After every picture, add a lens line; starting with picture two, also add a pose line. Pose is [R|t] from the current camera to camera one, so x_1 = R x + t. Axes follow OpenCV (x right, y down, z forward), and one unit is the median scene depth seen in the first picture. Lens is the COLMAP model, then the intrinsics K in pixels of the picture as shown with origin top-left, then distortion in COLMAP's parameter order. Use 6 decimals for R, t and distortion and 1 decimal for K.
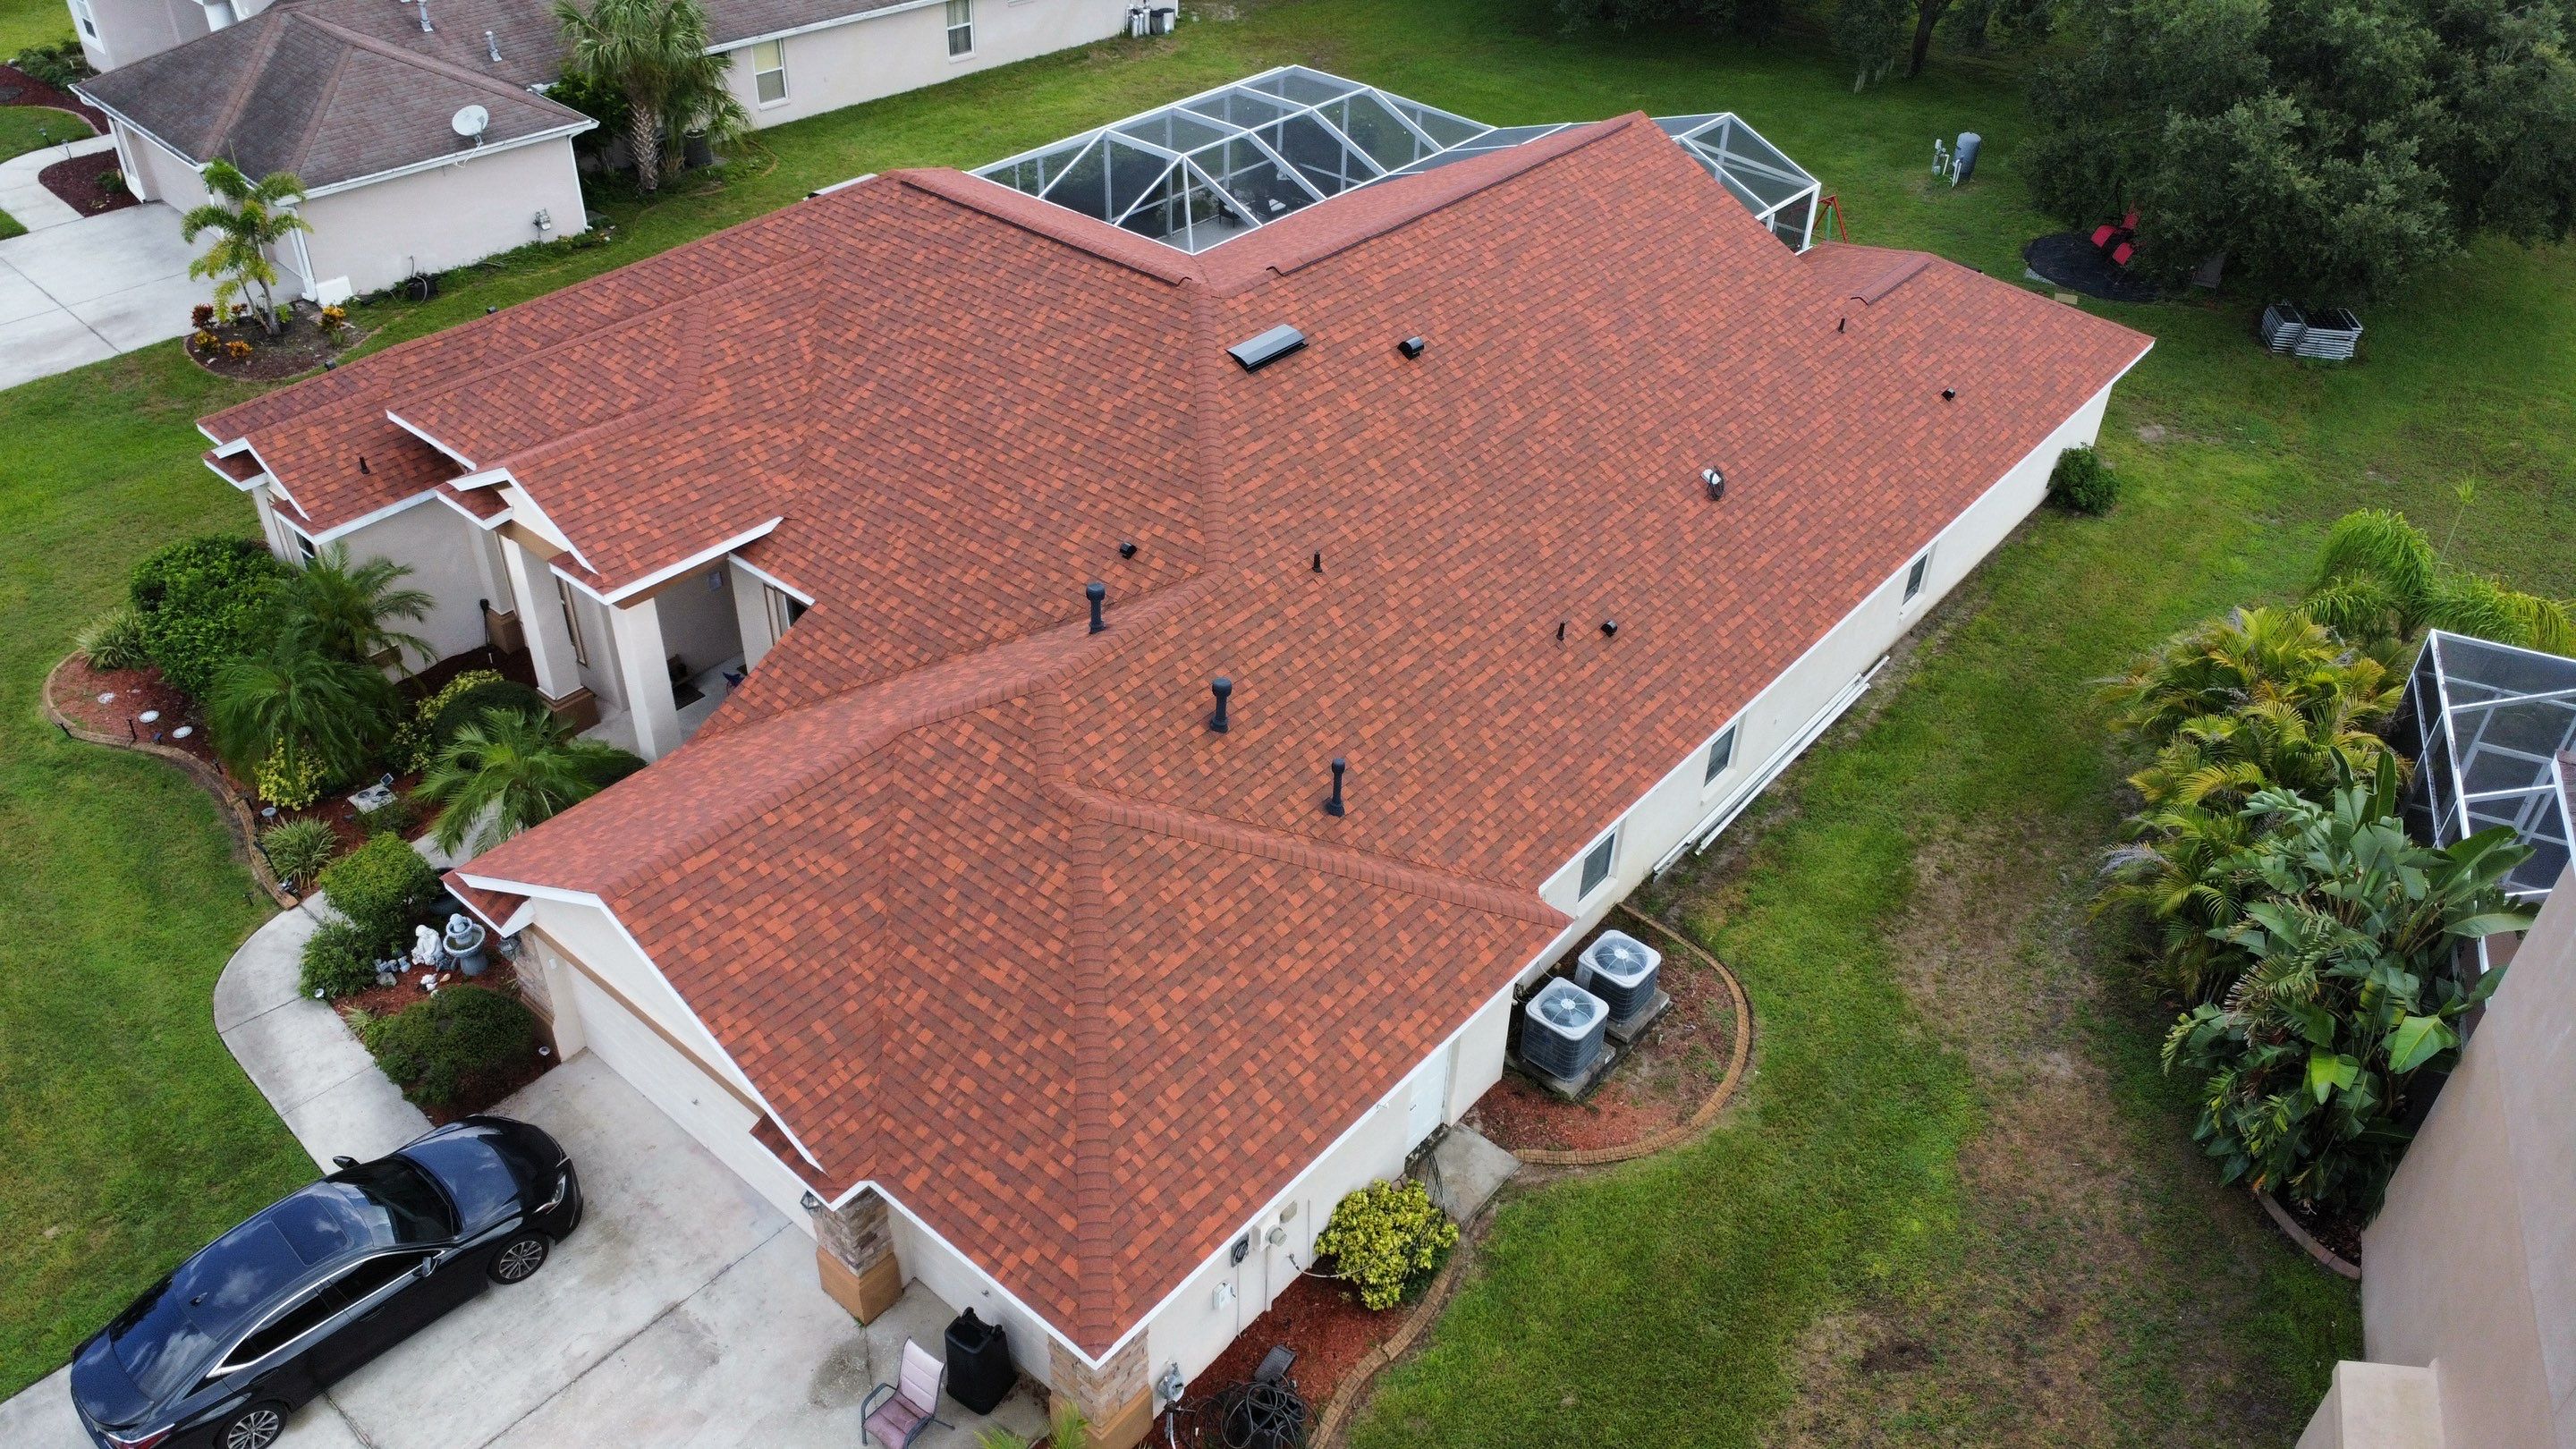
lens RADIAL K [[1869.5, 0, 1275.1], [0, 1869.5, 714.3], [0, 0, 1]] dist [-0.016289, -0.030551]
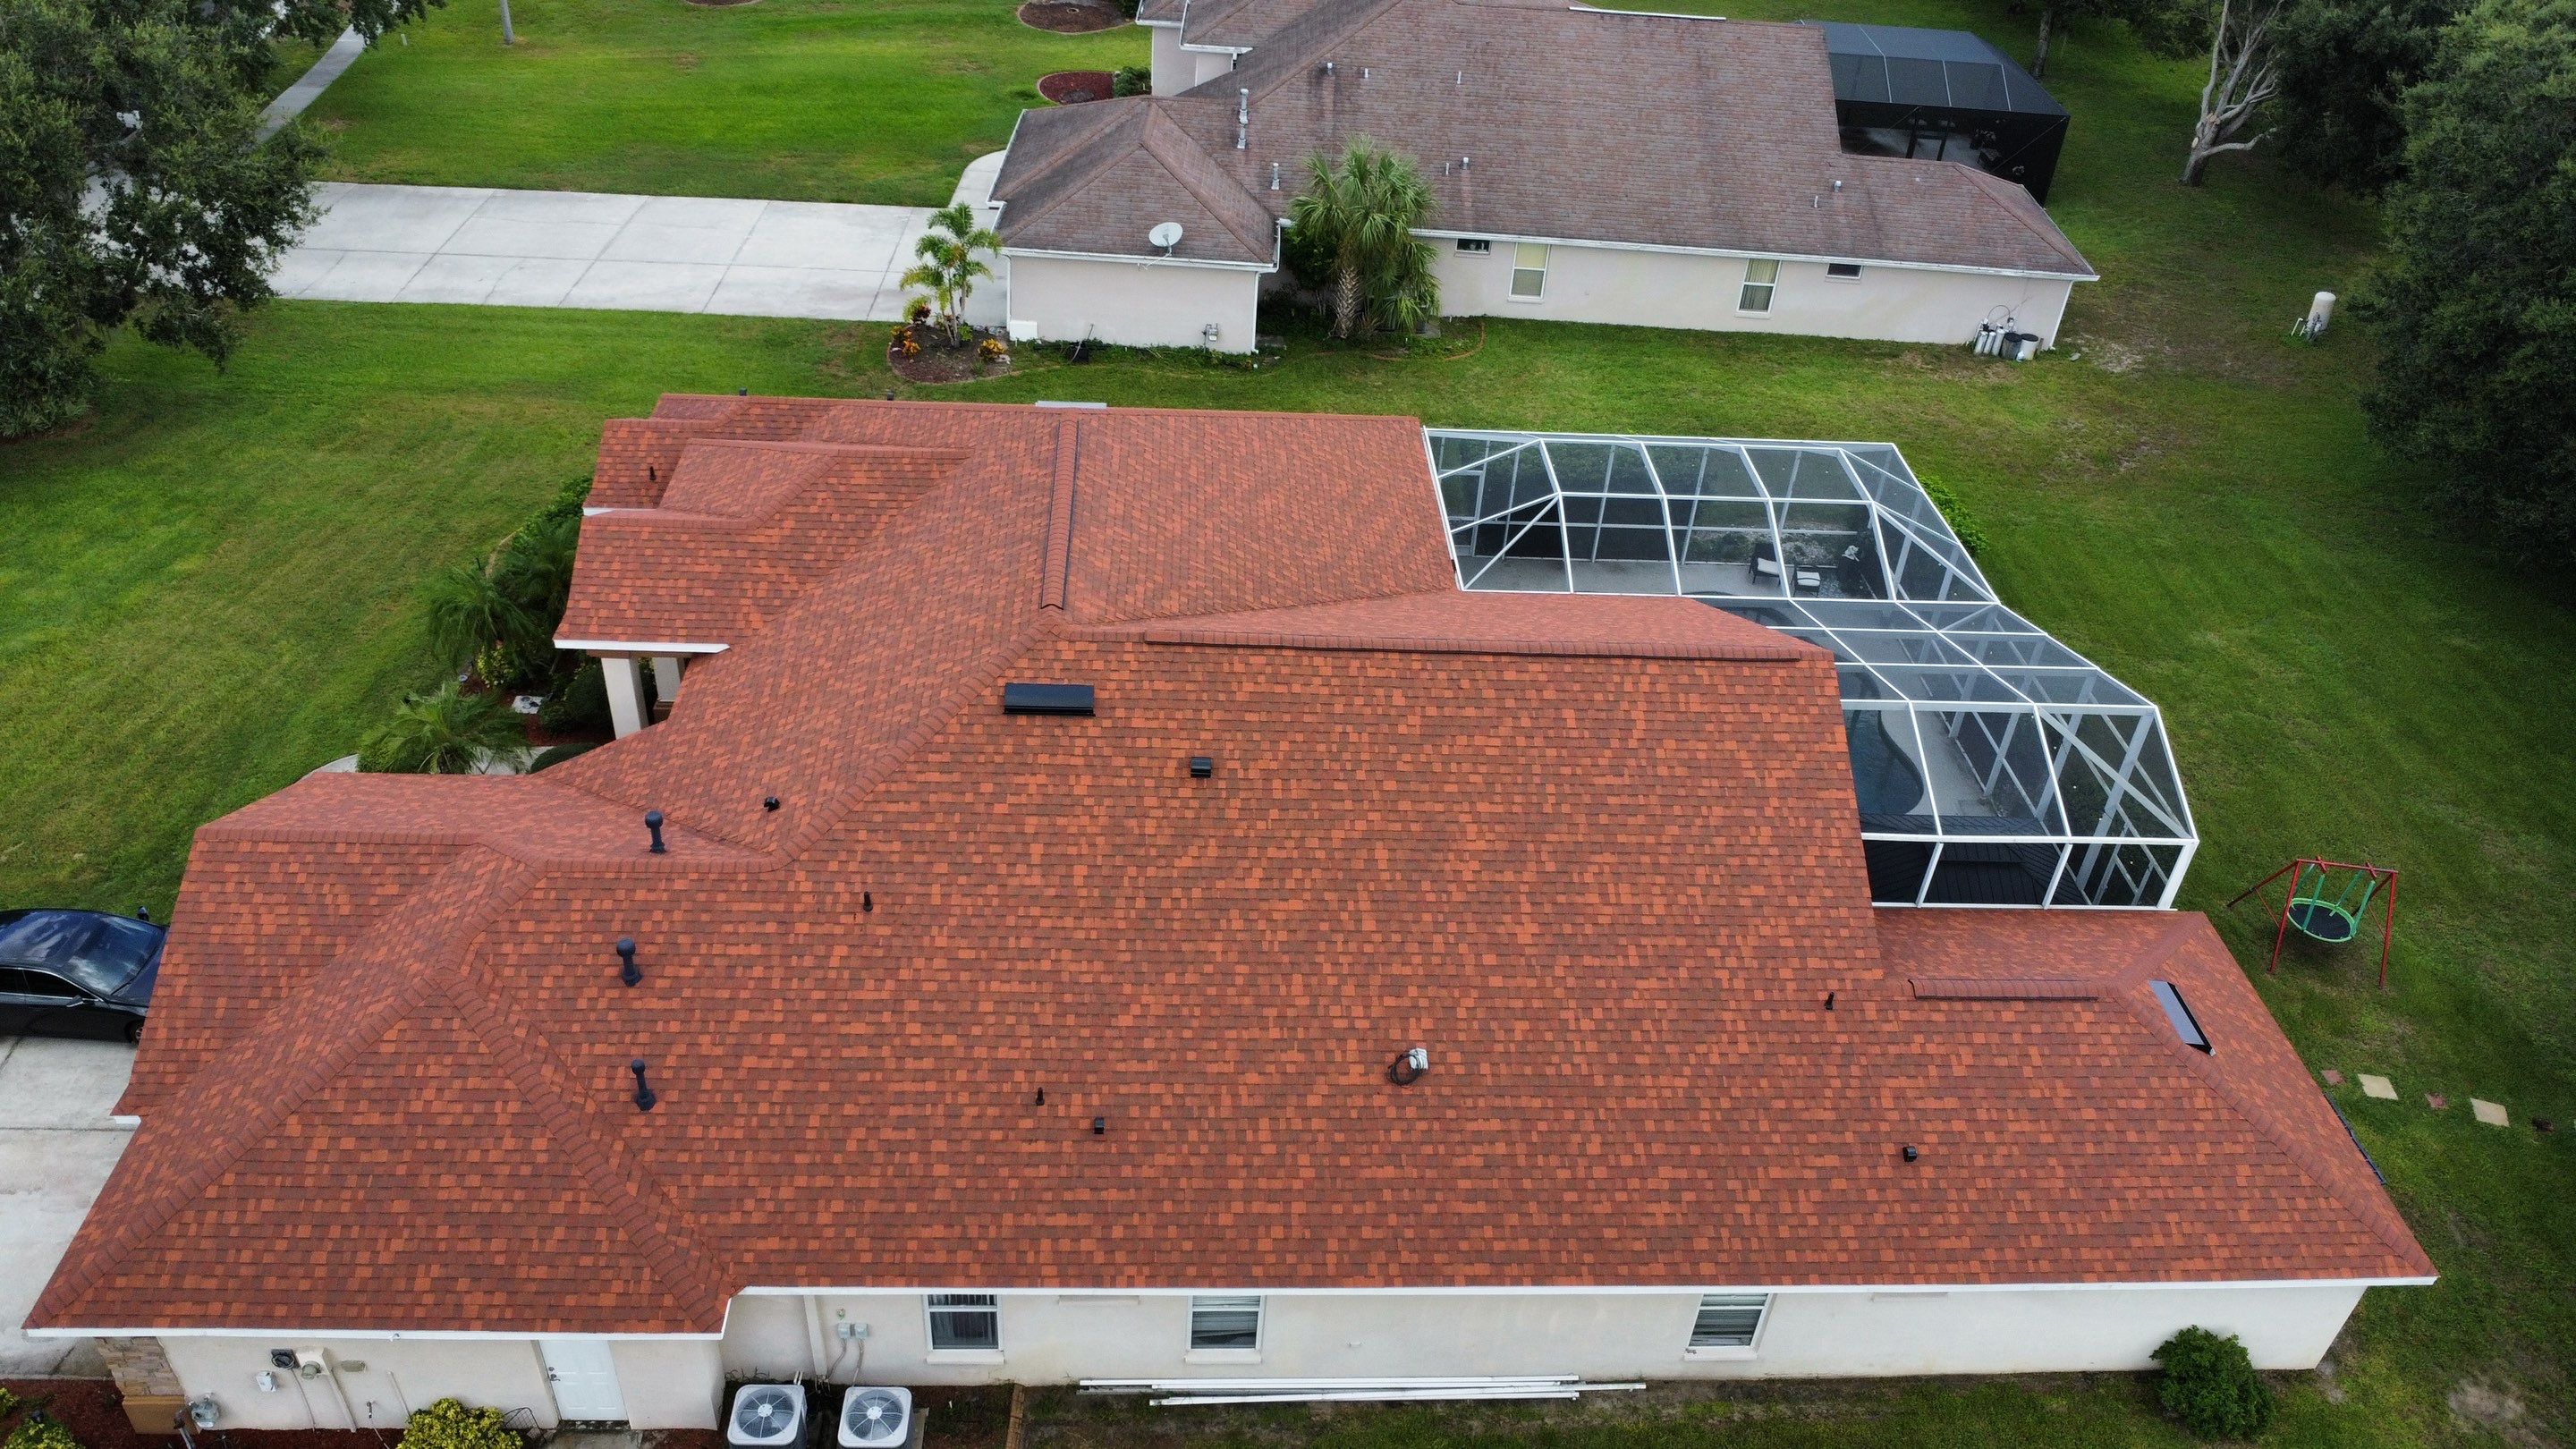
lens RADIAL K [[1869.5, 0, 1275.1], [0, 1869.5, 714.3], [0, 0, 1]] dist [-0.016289, -0.030551]
pose [[0.680371, 0.440129, -0.585988, 0.593166], [-0.461755, 0.878355, 0.123595, -0.325902], [0.569103, 0.186492, 0.800839, 0.231522]]
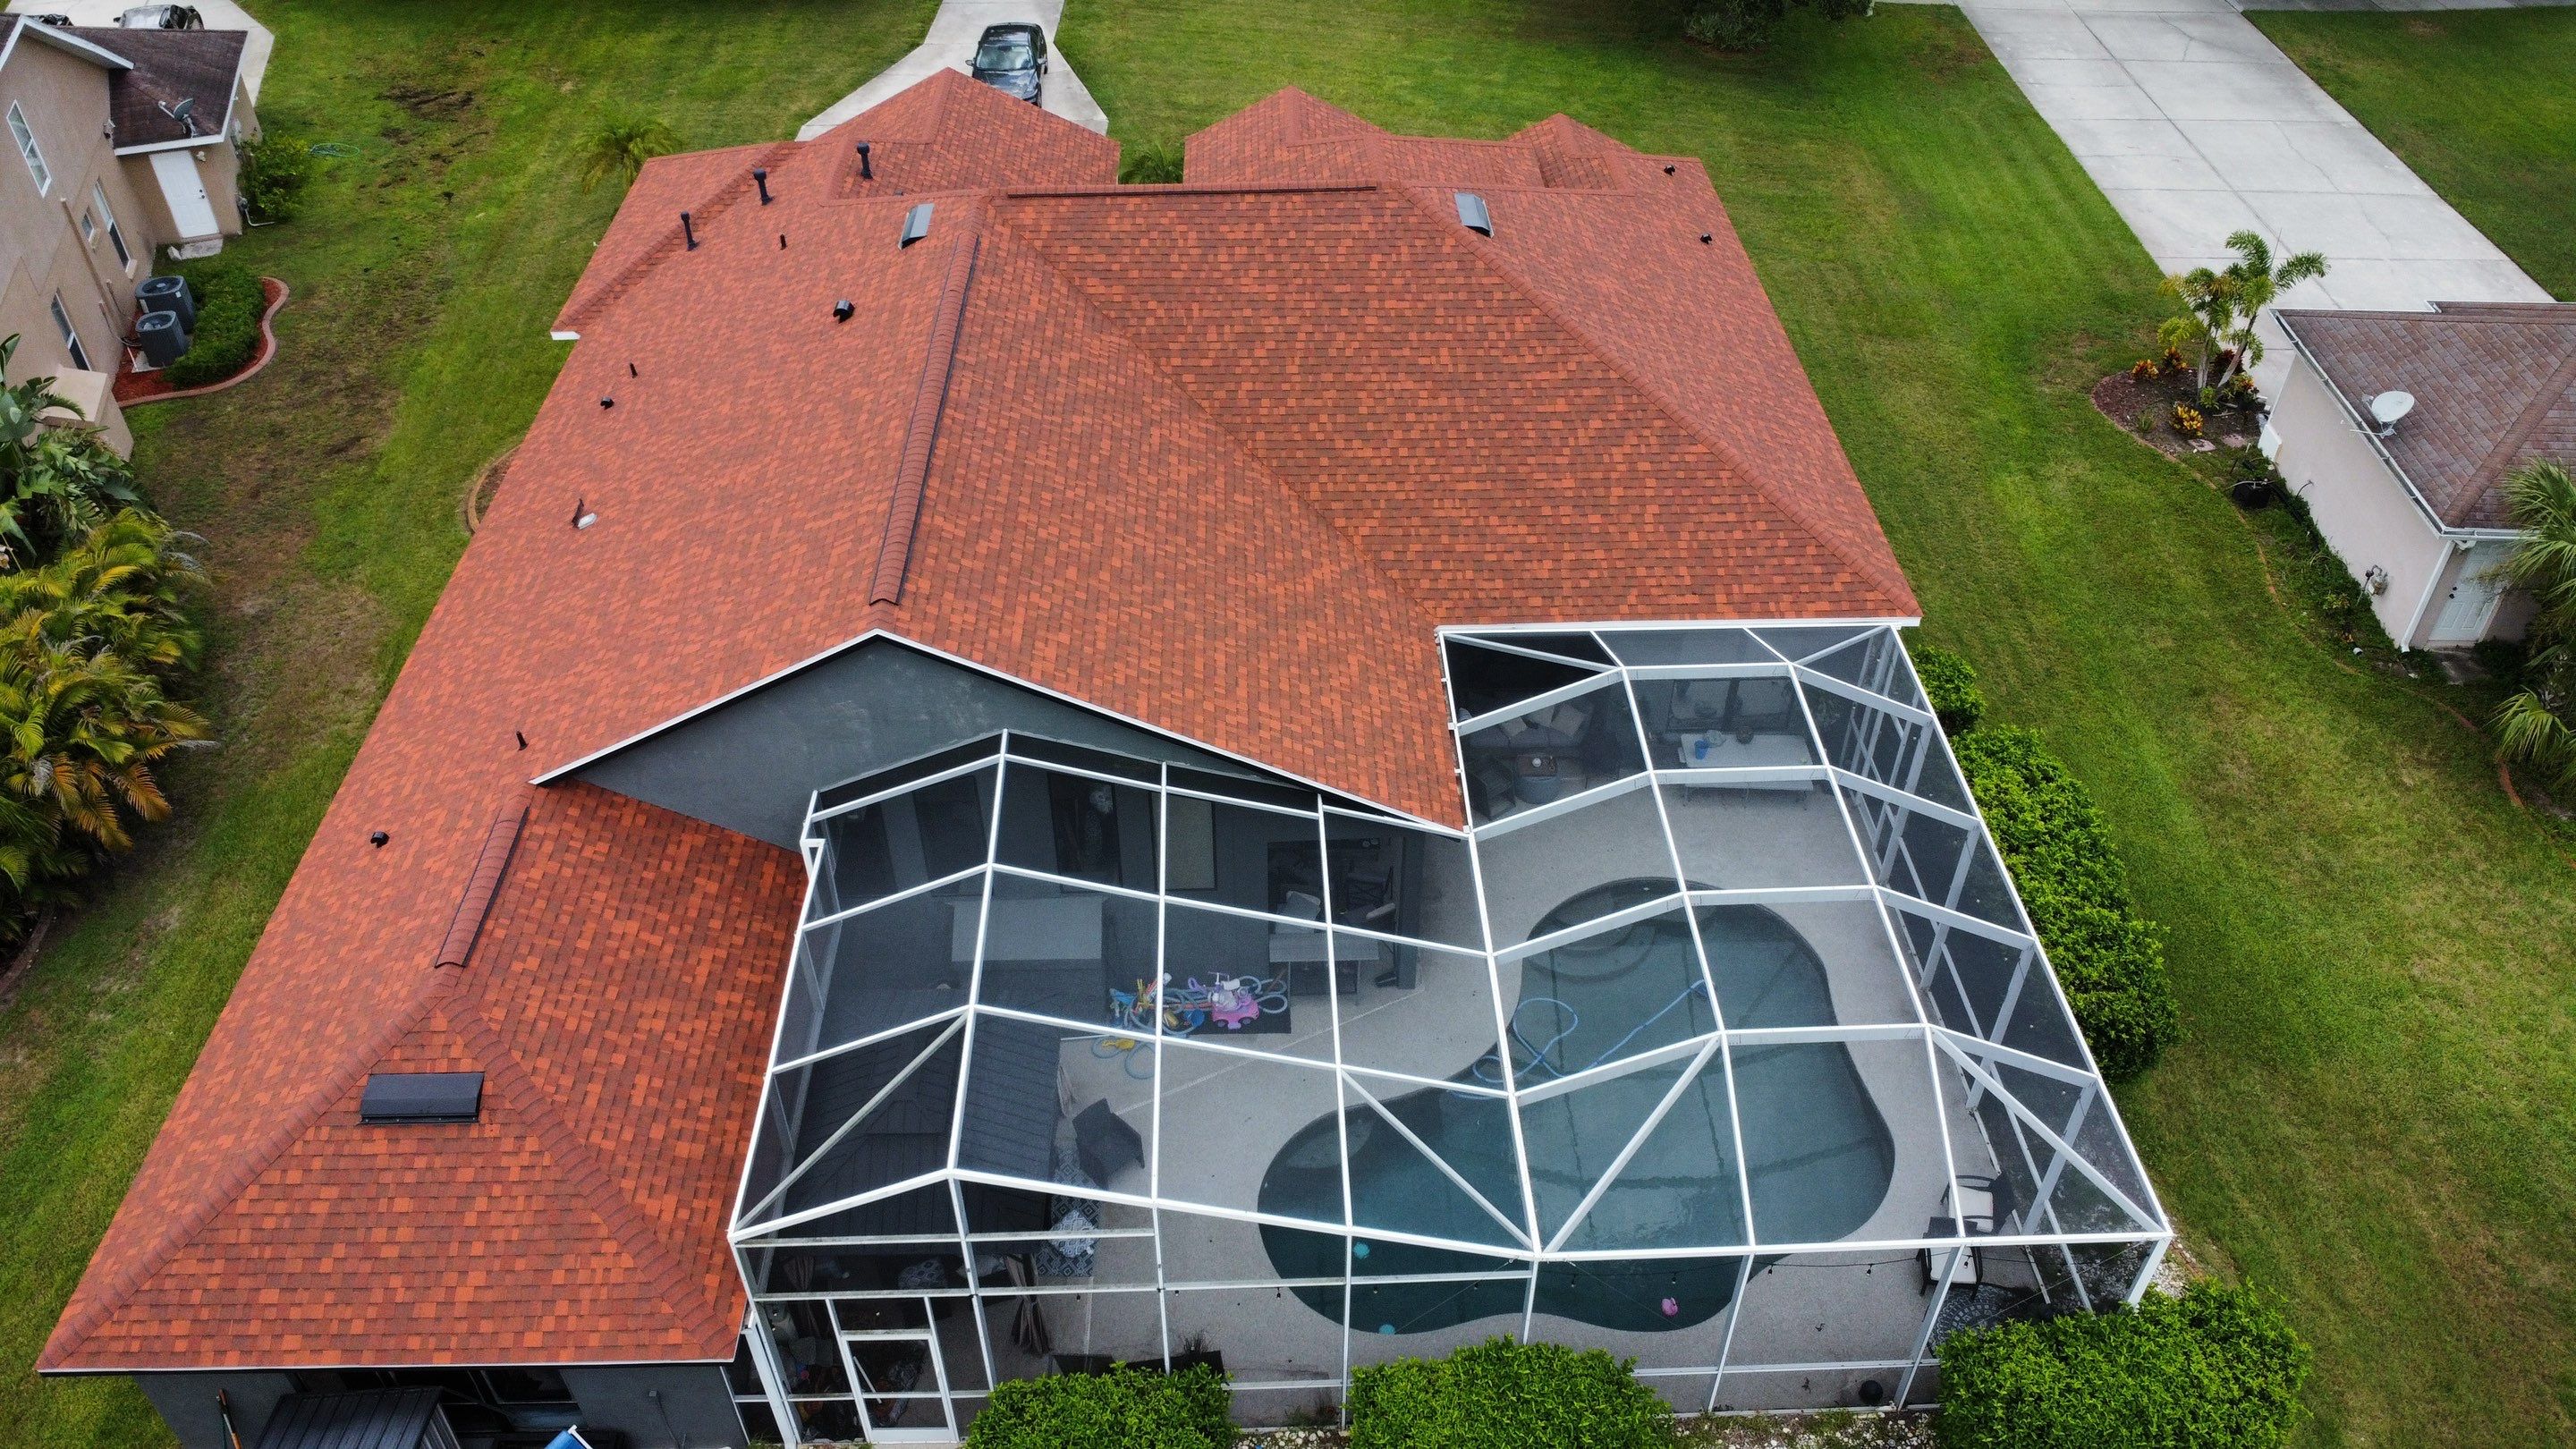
lens RADIAL K [[1869.5, 0, 1275.1], [0, 1869.5, 714.3], [0, 0, 1]] dist [-0.016289, -0.030551]
pose [[-0.745666, 0.410331, -0.524987, 0.498618], [-0.401434, 0.352204, 0.845460, -1.024558], [0.531821, 0.841179, -0.097905, 1.312074]]
